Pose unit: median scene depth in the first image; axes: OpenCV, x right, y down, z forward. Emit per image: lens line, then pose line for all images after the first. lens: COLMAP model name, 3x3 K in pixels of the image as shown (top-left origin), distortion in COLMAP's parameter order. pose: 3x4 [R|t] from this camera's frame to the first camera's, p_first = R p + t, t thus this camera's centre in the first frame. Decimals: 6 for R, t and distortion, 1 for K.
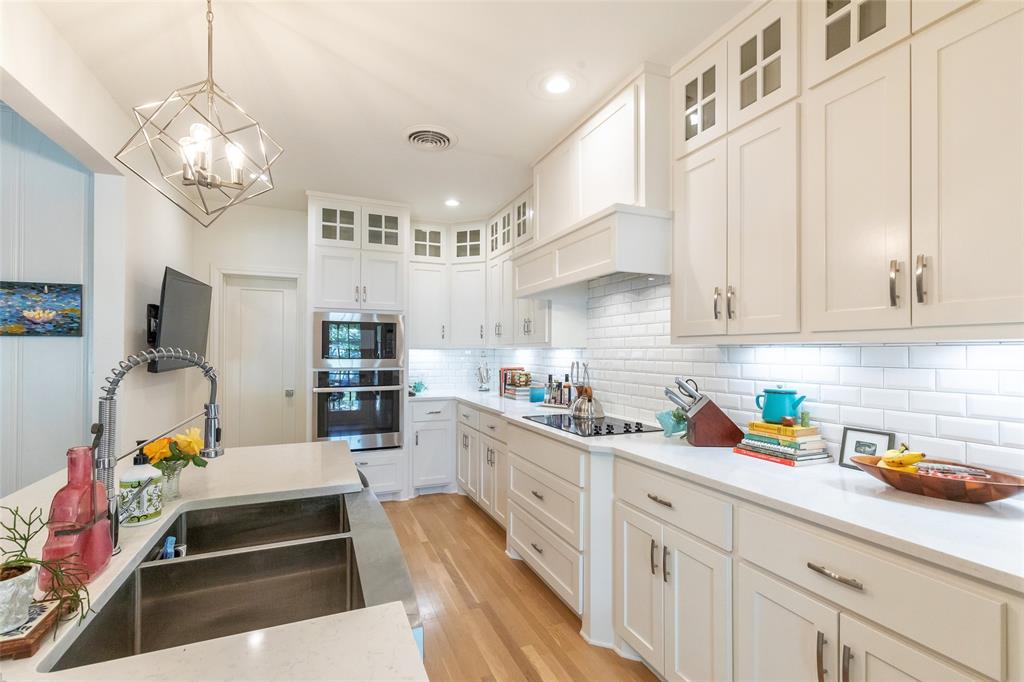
lens RADIAL K [[461.4, 0, 507.4], [0, 461.4, 346.6], [0, 0, 1]] dist [0.007504, -0.002640]
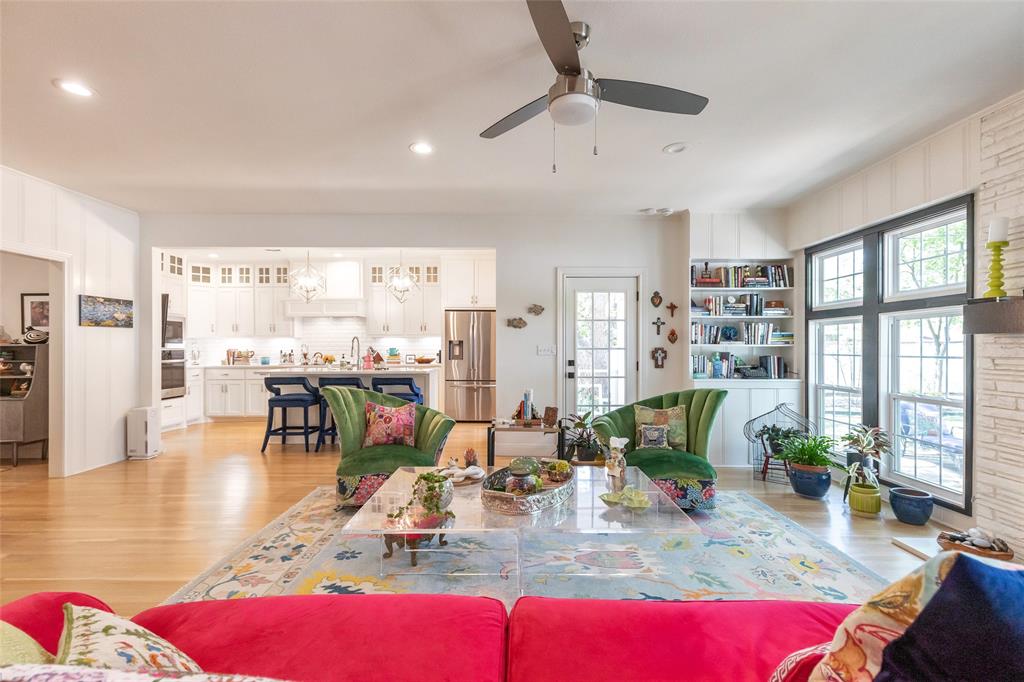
lens RADIAL K [[461.4, 0, 514.1], [0, 461.4, 346.6], [0, 0, 1]] dist [0.007504, -0.002640]
pose [[0.379265, -0.003609, 0.925281, -1.845176], [-0.003655, 0.999979, 0.005398, 0.034151], [-0.925281, -0.005429, 0.379244, -1.032491]]
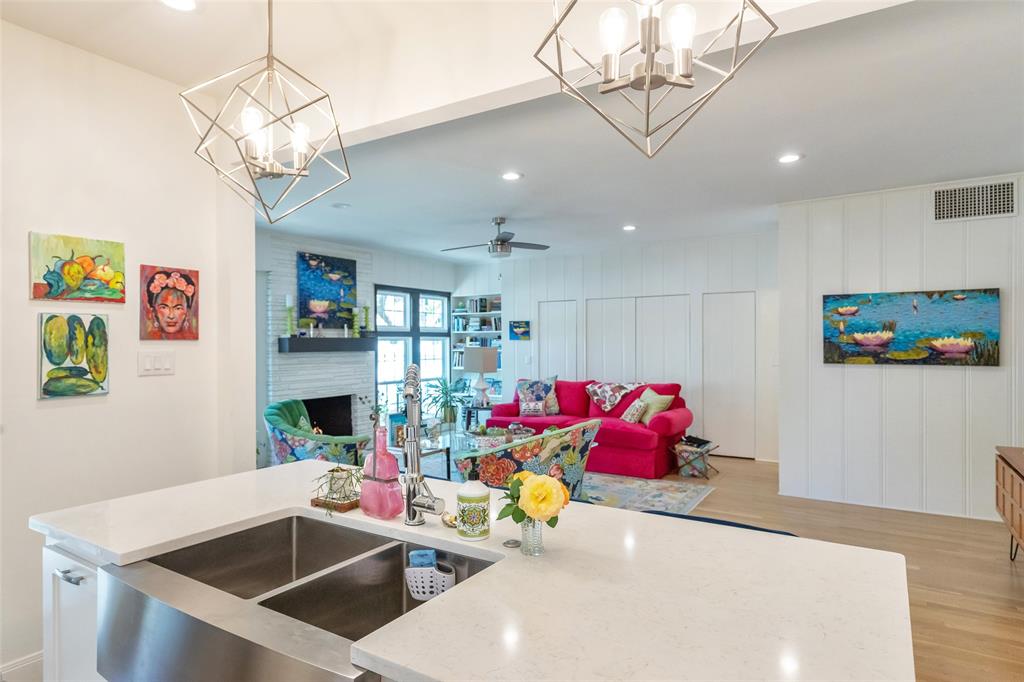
lens RADIAL K [[595.0, 0, 513.4], [0, 595.0, 340.6], [0, 0, 1]] dist [0.008650, 0.003965]
pose [[-0.816664, -0.002087, -0.577110, -0.033614], [0.002899, 0.999966, -0.007718, -0.015001], [0.577107, -0.007976, -0.816630, 0.821576]]
